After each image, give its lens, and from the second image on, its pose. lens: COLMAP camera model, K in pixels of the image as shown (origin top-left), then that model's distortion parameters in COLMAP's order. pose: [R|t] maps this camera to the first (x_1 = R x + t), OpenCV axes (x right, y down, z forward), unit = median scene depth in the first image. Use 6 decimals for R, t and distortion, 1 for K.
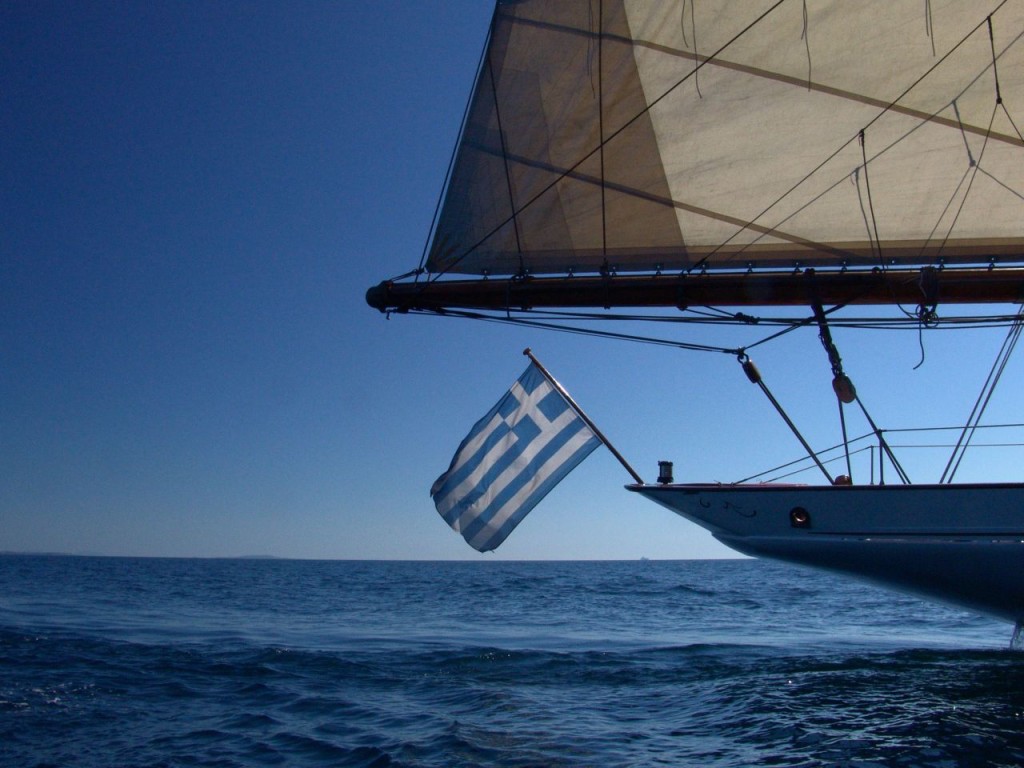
lens RADIAL K [[850.6, 0, 512.0], [0, 850.6, 384.0], [0, 0, 1]] dist [-0.118699, 0.003905]
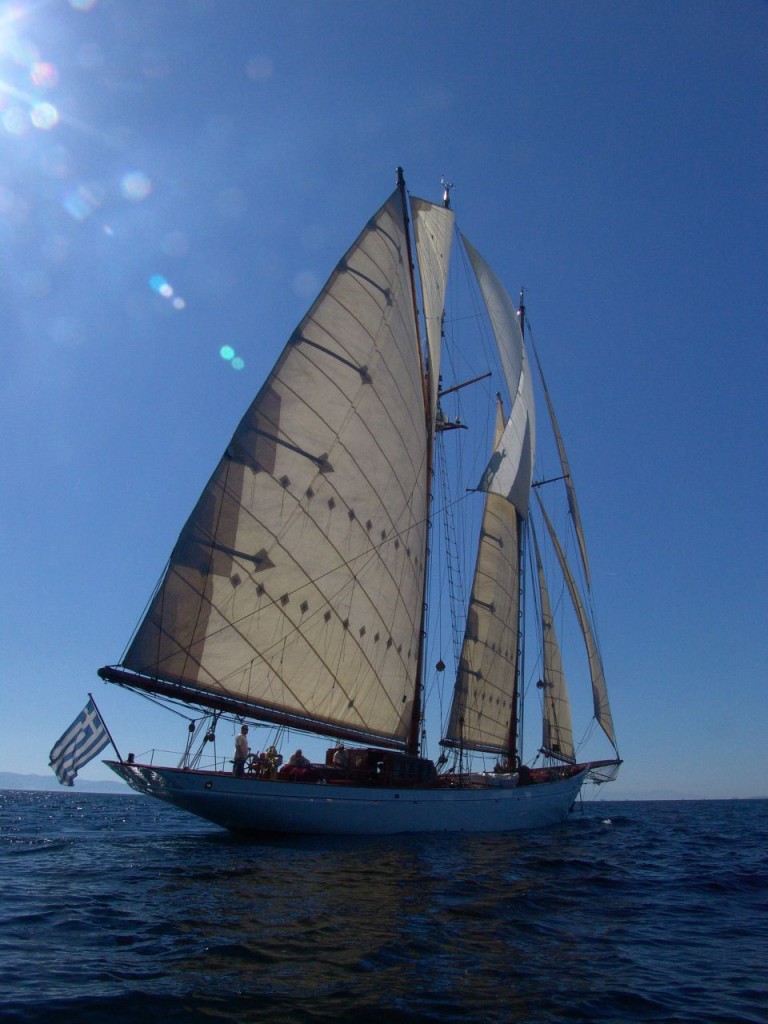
lens RADIAL K [[832.9, 0, 384.0], [0, 832.9, 512.0], [0, 0, 1]] dist [-0.129034, 0.000412]
pose [[0.249056, 0.326323, 0.911858, -2.066821], [-0.208377, 0.937530, -0.278597, -0.056572], [-0.945807, -0.120624, 0.301495, -0.276362]]
